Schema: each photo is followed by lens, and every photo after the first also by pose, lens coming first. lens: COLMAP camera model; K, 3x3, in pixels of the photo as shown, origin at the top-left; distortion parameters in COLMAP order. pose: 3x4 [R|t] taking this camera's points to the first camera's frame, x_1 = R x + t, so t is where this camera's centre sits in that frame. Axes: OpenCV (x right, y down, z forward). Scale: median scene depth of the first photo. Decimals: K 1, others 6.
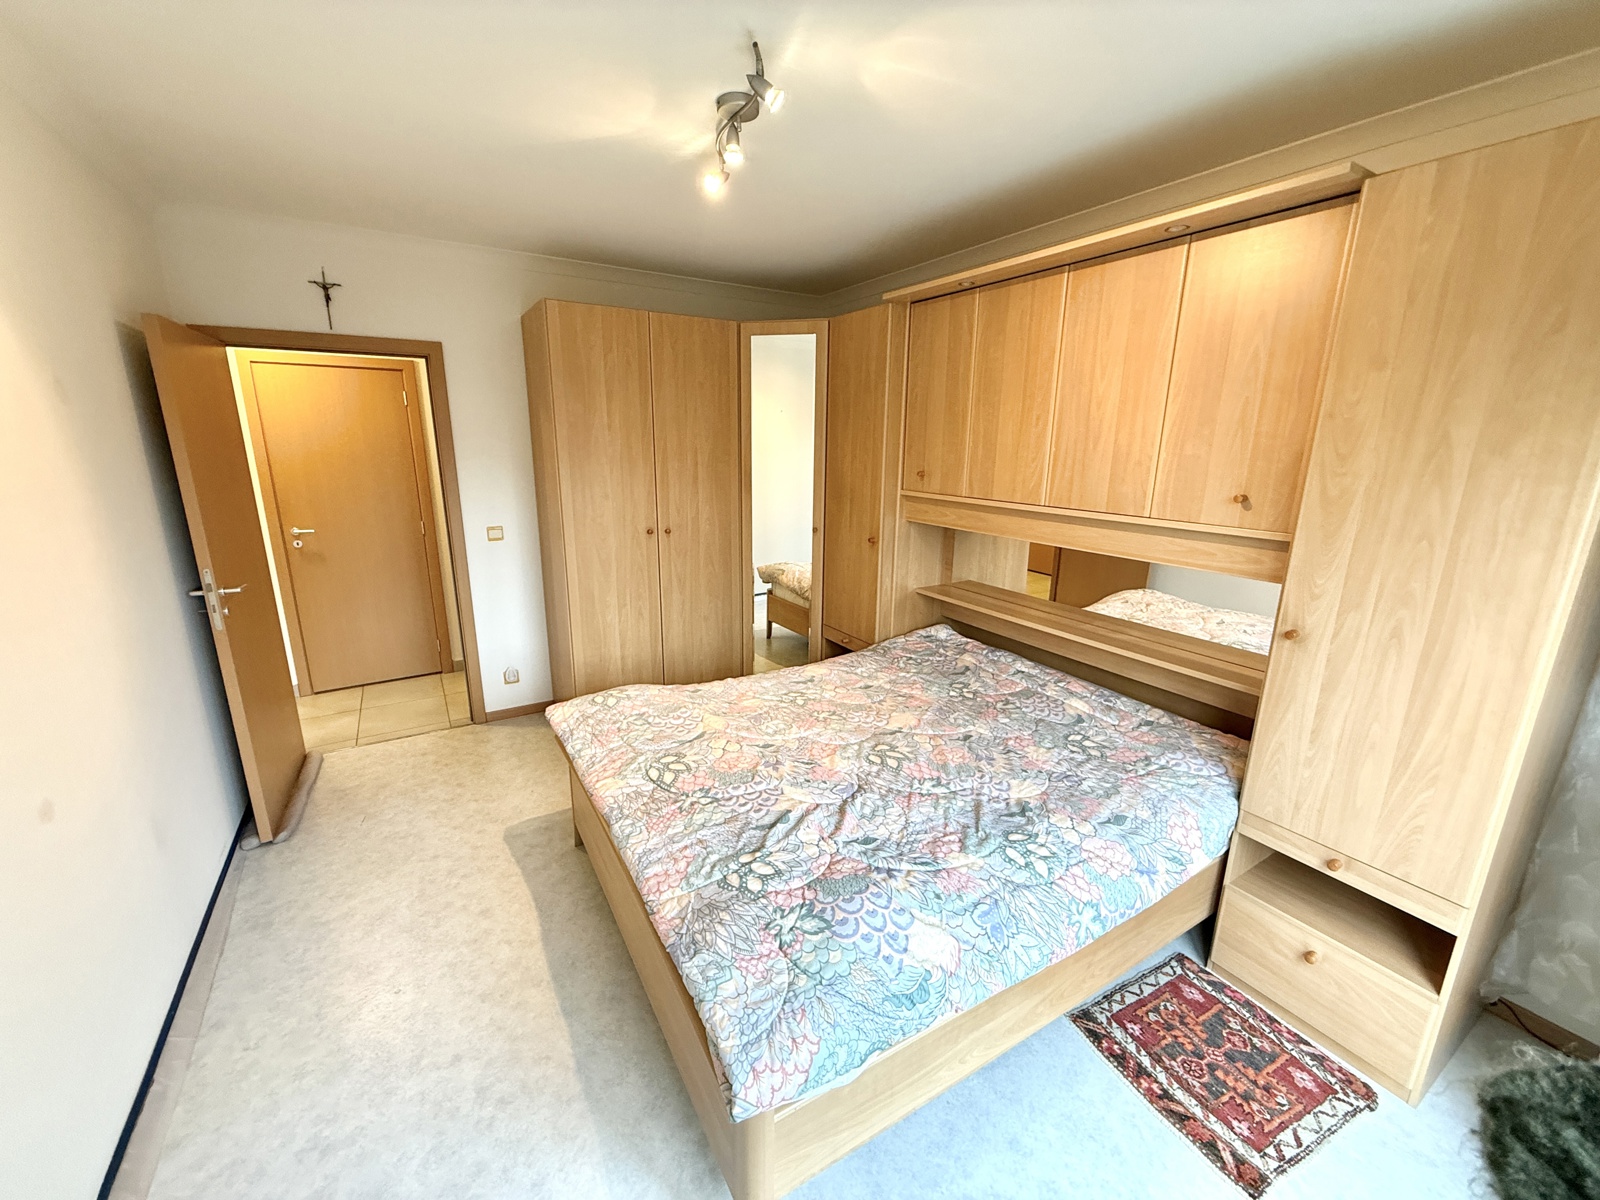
lens RADIAL K [[632.7, 0, 803.6], [0, 632.7, 599.4], [0, 0, 1]] dist [-0.008964, 0.002084]
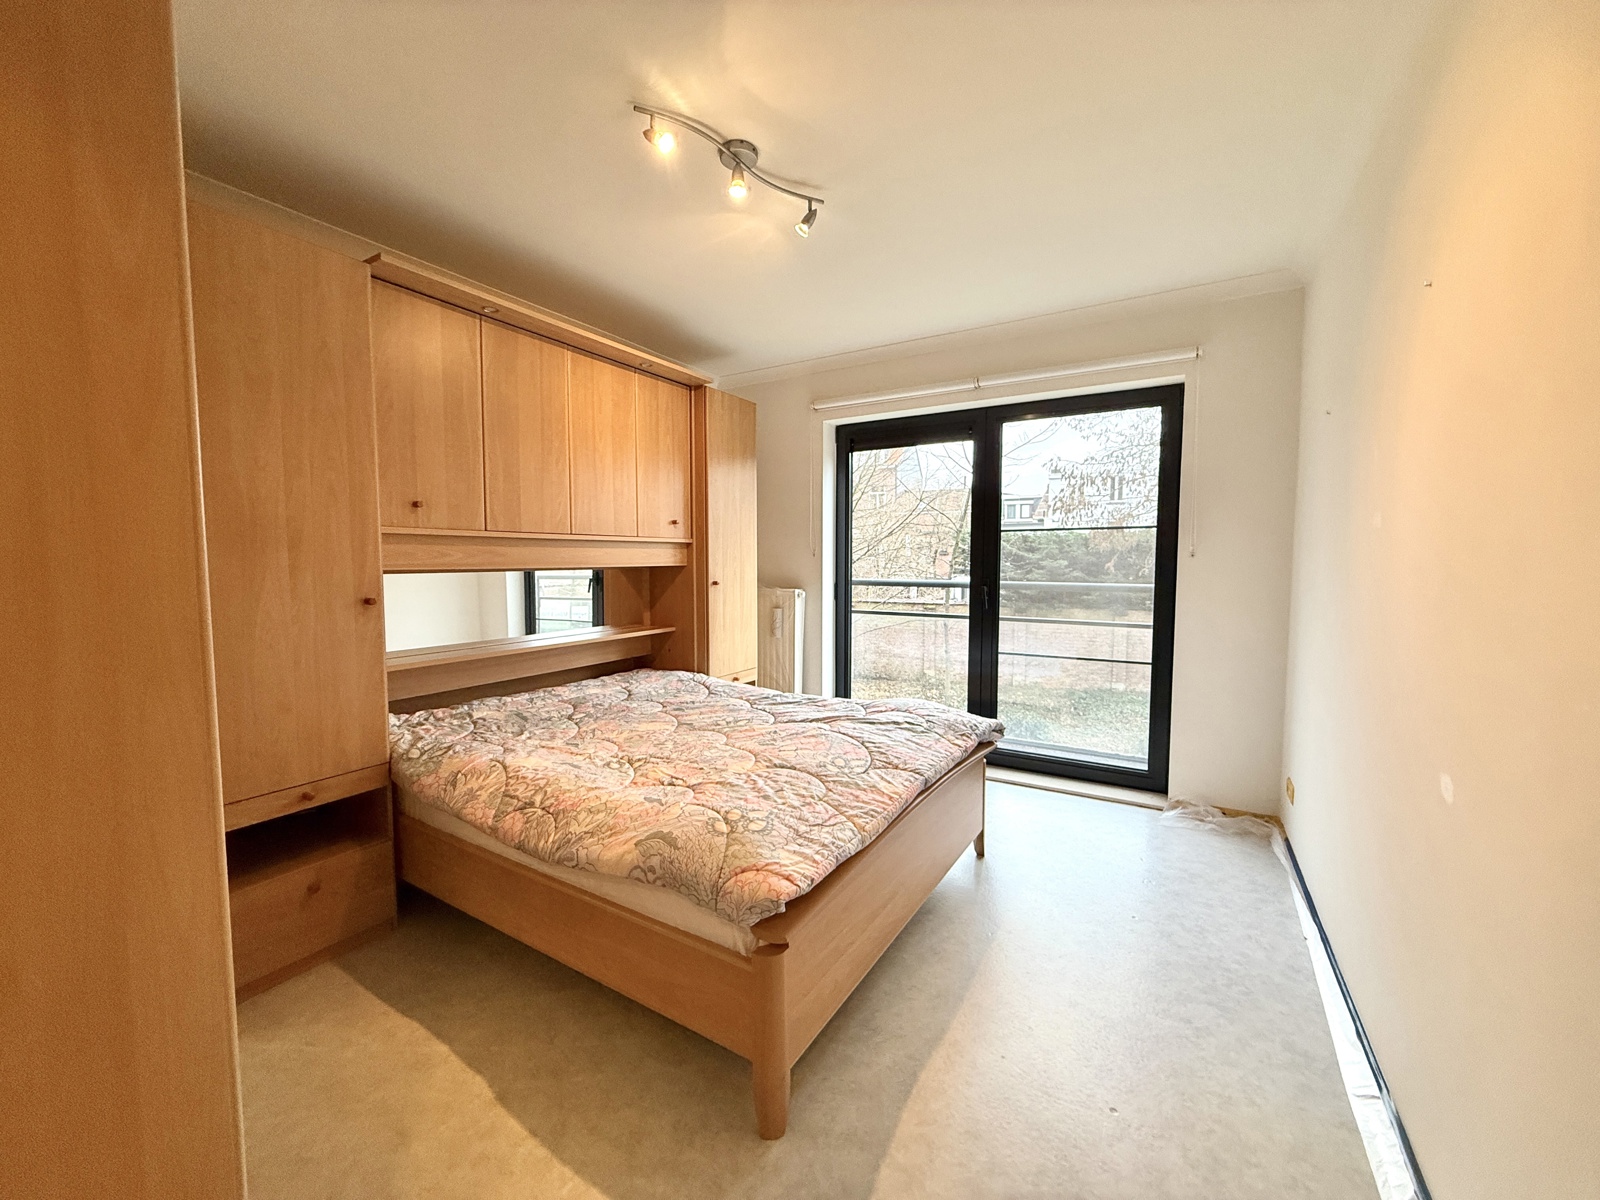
lens RADIAL K [[632.7, 0, 800.2], [0, 632.7, 602.1], [0, 0, 1]] dist [-0.008964, 0.002084]
pose [[-0.478254, -0.068479, 0.875547, -0.846193], [0.212949, 0.958161, 0.191260, -0.157600], [-0.852013, 0.277918, -0.443662, 1.153266]]
